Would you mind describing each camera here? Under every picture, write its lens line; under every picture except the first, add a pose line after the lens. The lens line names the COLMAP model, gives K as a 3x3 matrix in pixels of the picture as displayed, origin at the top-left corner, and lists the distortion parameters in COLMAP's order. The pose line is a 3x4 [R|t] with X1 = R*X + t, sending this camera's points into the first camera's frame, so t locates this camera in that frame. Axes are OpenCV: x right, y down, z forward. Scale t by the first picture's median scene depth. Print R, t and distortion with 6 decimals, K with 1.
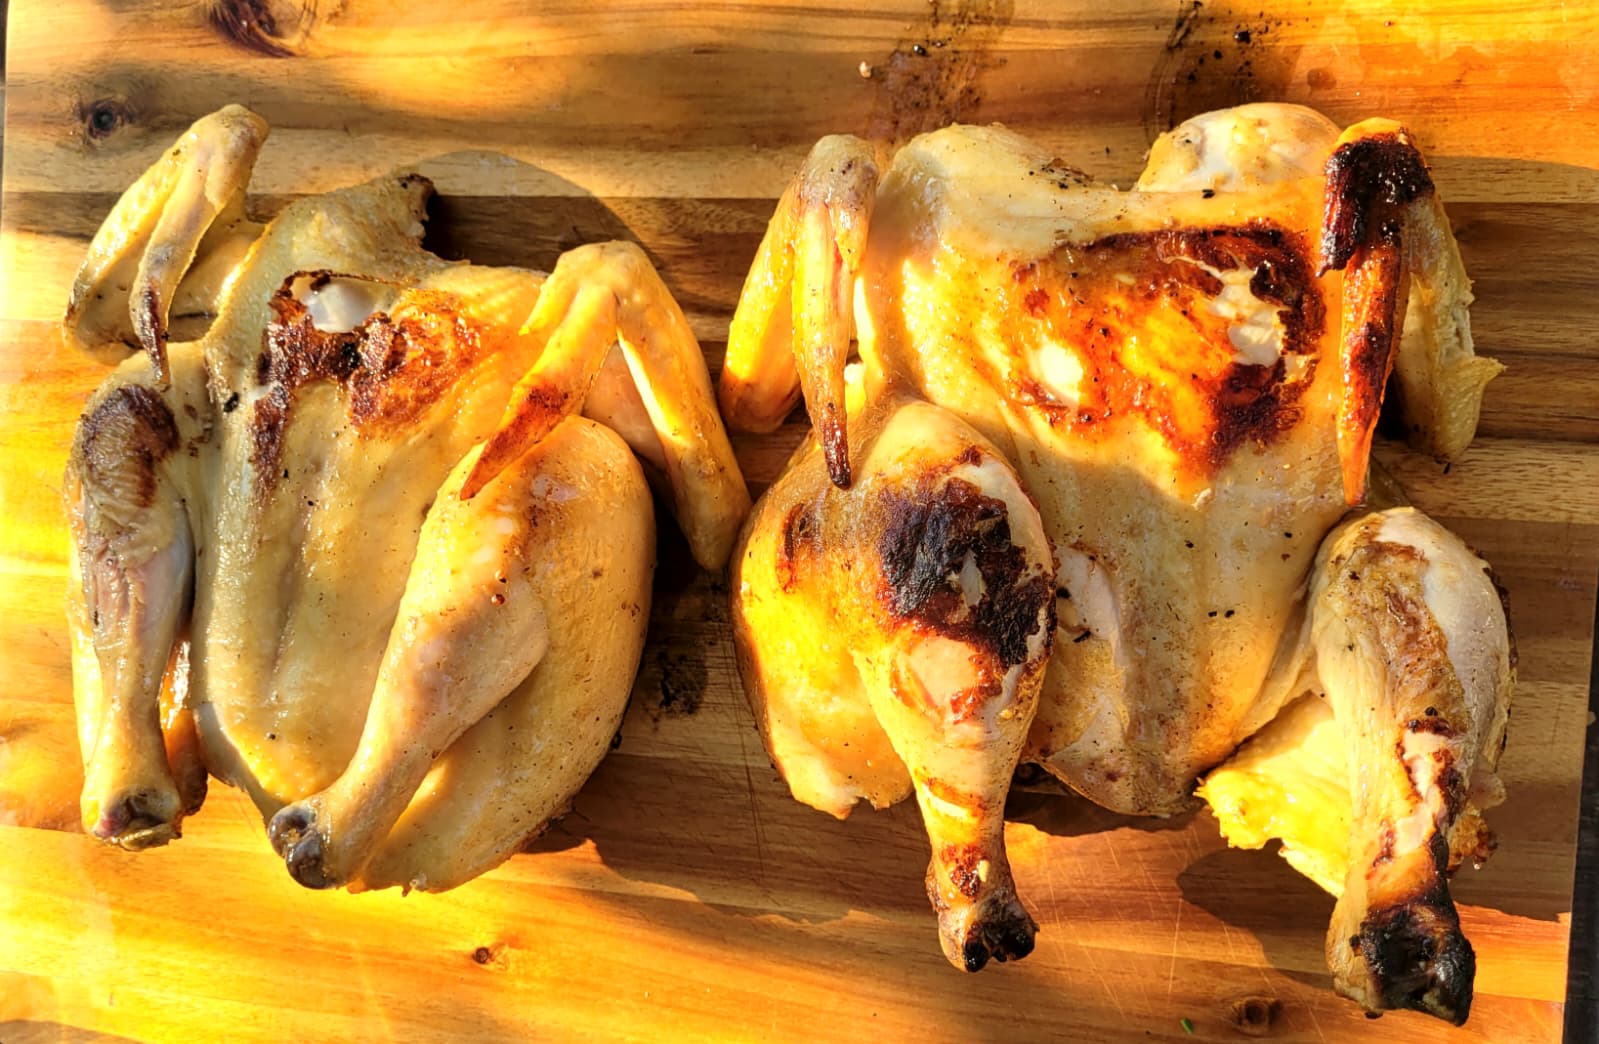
lens RADIAL K [[1509.4, 0, 843.5], [0, 1509.4, 522.7], [0, 0, 1]] dist [0.018487, 0.005491]
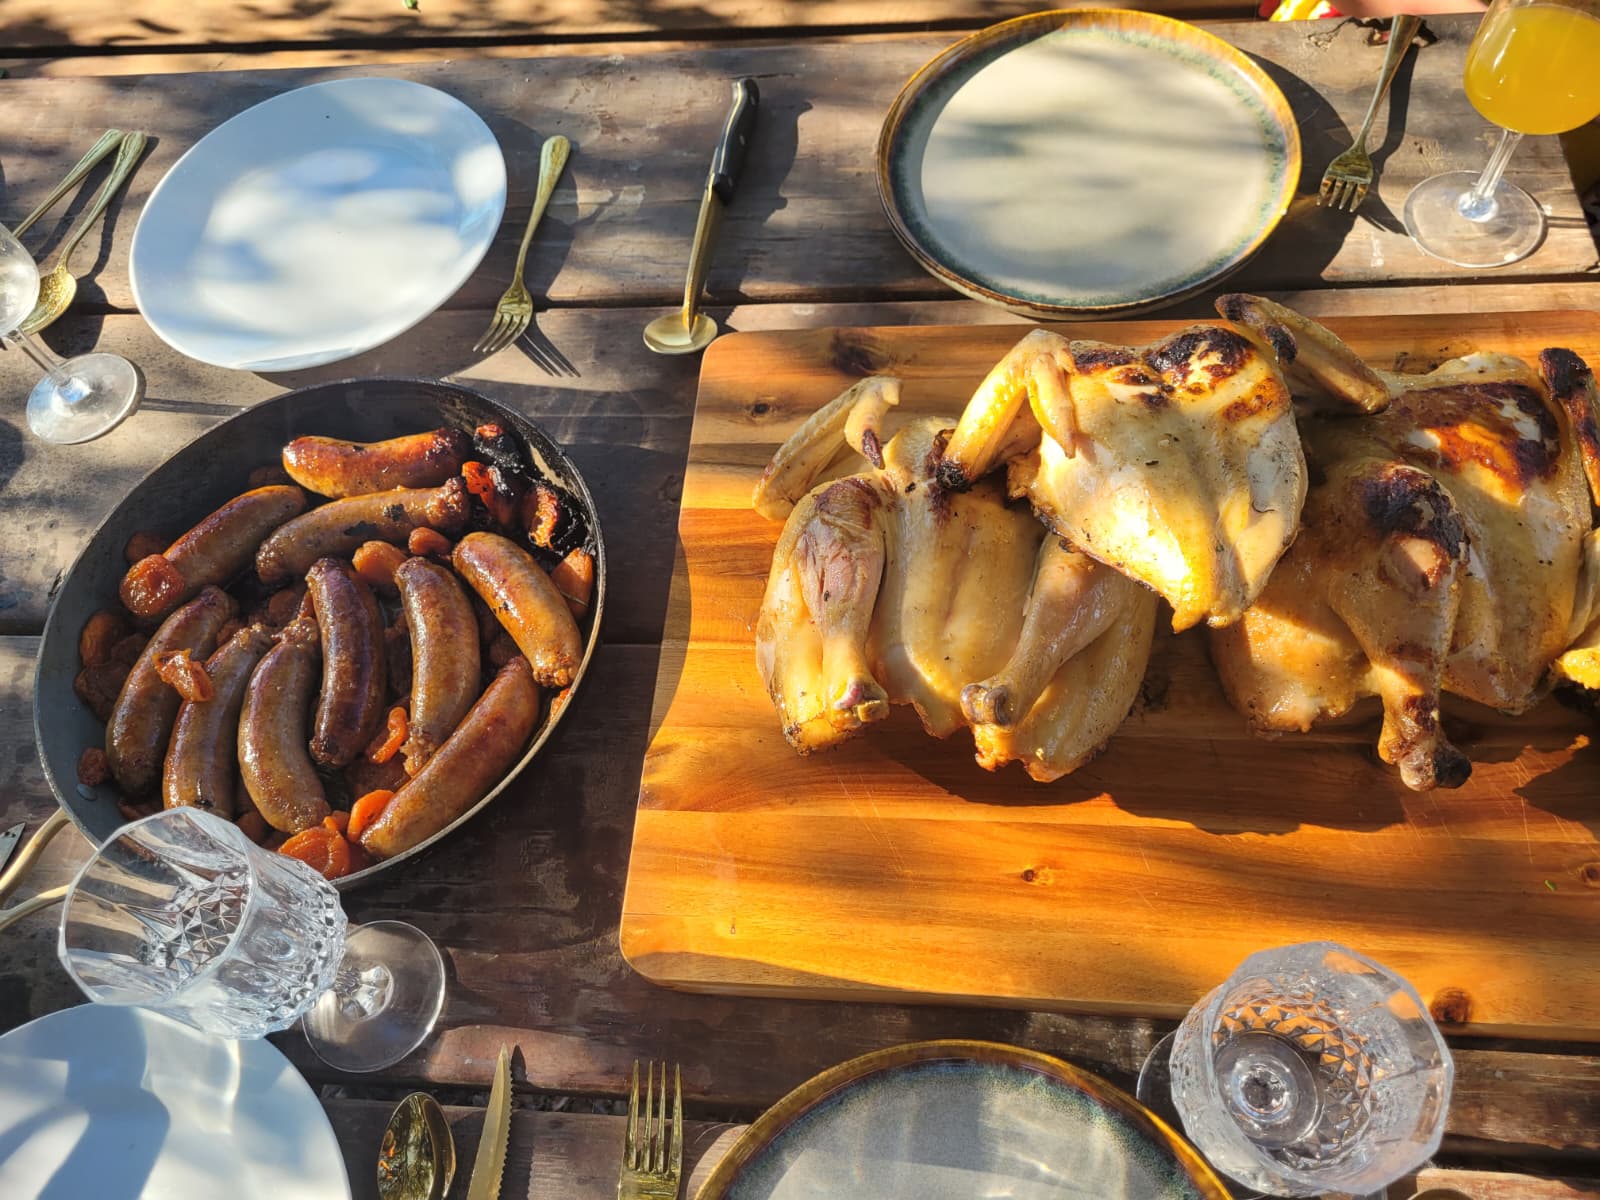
lens RADIAL K [[1207.3, 0, 800.0], [0, 1207.3, 600.0], [0, 0, 1]] dist [0.050440, -0.051254]
pose [[0.994159, 0.066116, 0.085307, -0.643174], [-0.013446, 0.860118, -0.509919, 0.734484], [-0.107088, 0.505793, 0.855982, -0.088274]]
